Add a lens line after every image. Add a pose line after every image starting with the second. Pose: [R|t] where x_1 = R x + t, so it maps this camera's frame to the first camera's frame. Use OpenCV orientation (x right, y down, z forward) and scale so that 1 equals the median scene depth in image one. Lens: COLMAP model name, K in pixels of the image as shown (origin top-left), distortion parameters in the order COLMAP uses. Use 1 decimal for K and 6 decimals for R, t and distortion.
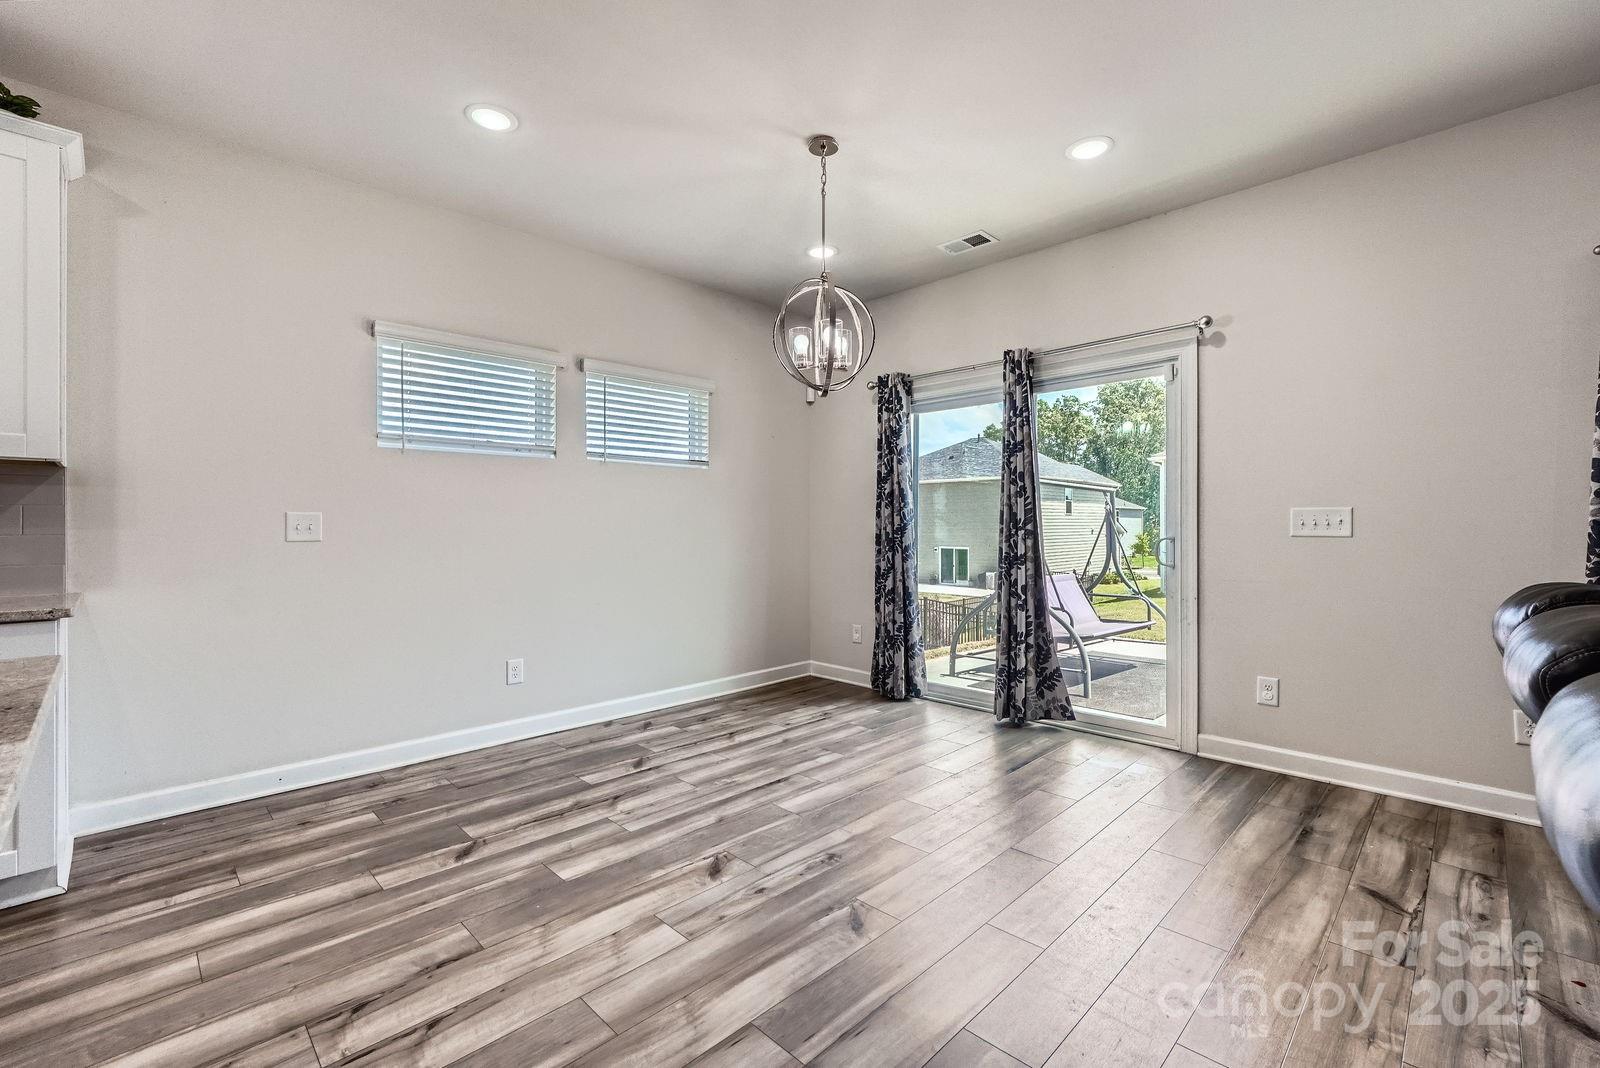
lens RADIAL K [[687.9, 0, 809.8], [0, 687.9, 526.0], [0, 0, 1]] dist [-0.001312, 0.000343]
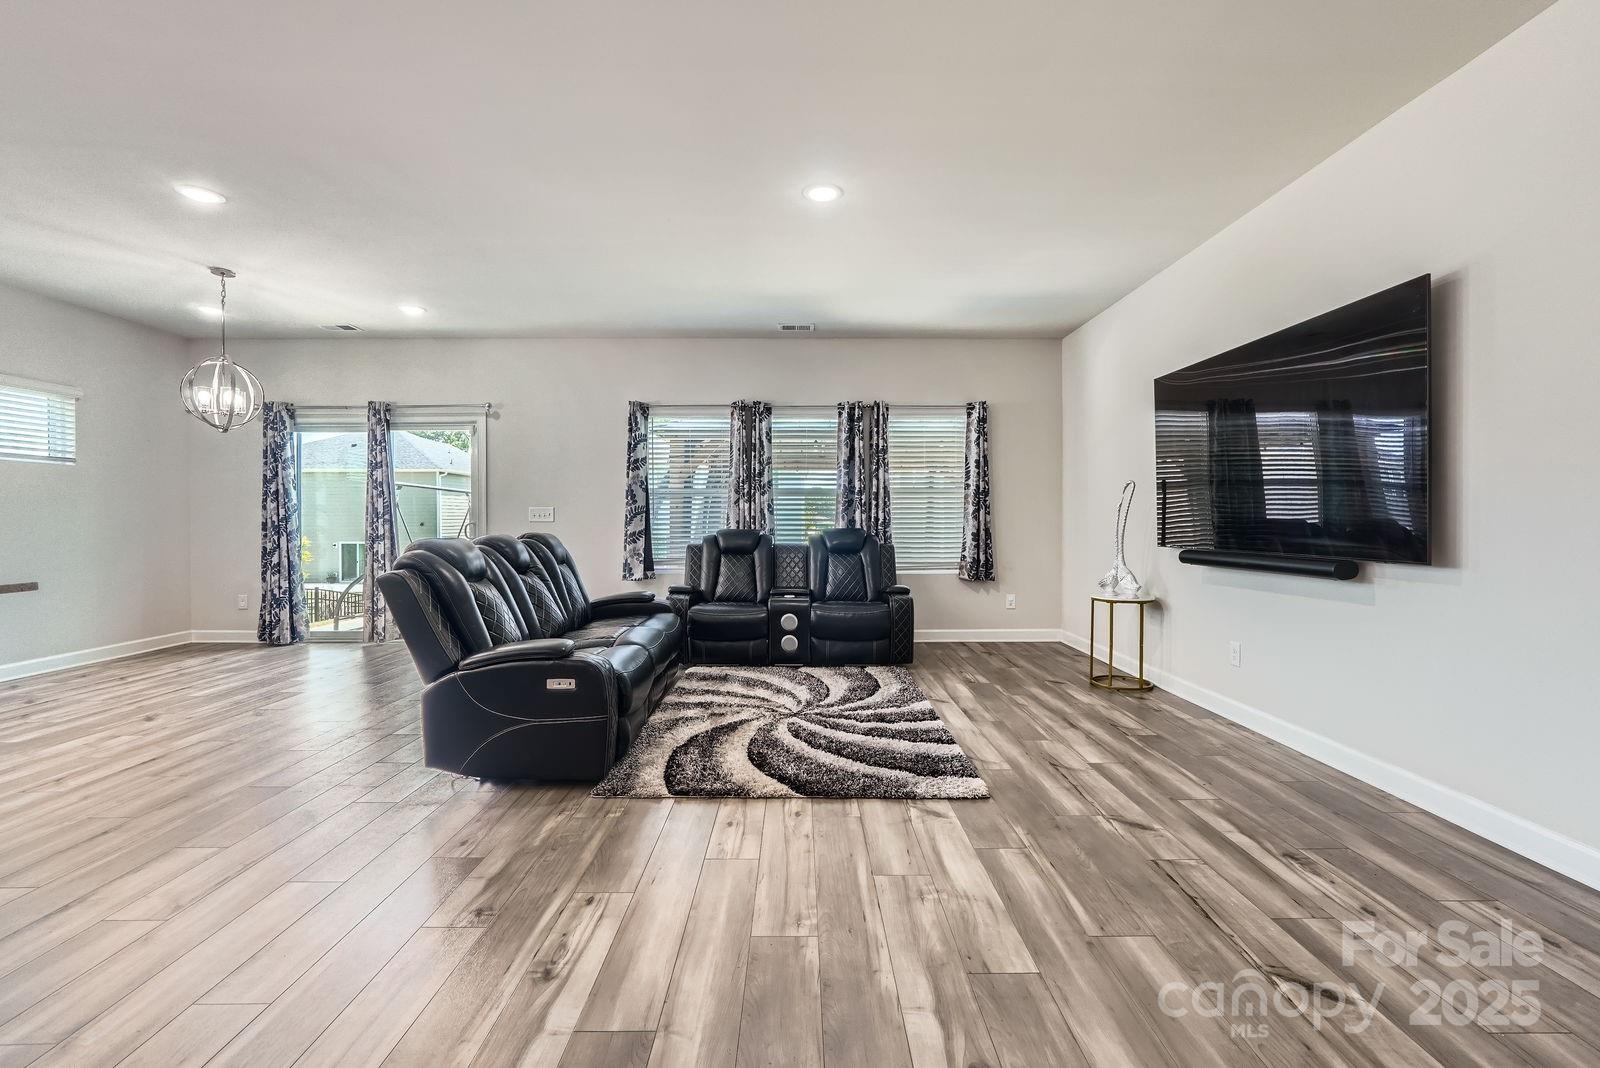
lens RADIAL K [[678.9, 0, 802.5], [0, 678.9, 526.2], [0, 0, 1]] dist [-0.016367, 0.005119]
pose [[0.708167, -0.005847, 0.706021, -0.082270], [0.000195, 0.999967, 0.008085, 0.009206], [-0.706045, -0.005588, 0.708145, -0.652234]]
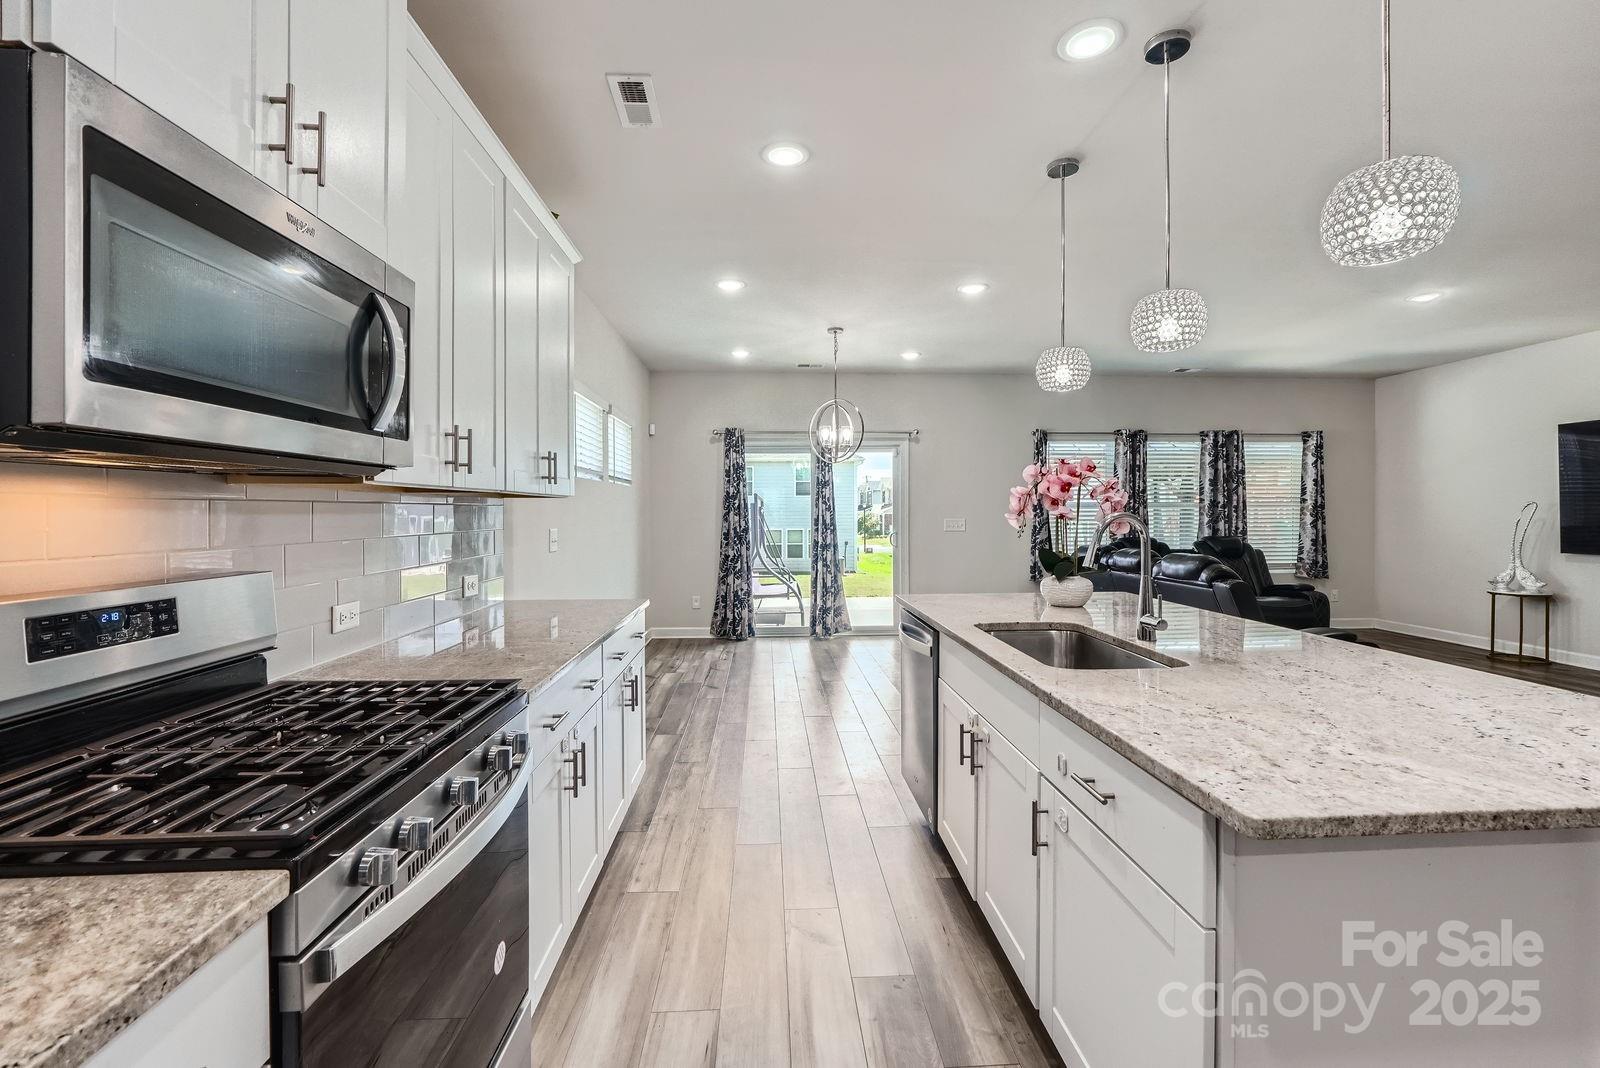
lens RADIAL K [[678.9, 0, 801.7], [0, 678.9, 517.7], [0, 0, 1]] dist [-0.016367, 0.005119]
pose [[0.675589, -0.006821, 0.737247, -0.911199], [0.002354, 0.999972, 0.007095, -0.032816], [-0.737274, -0.003058, 0.675587, -0.127484]]
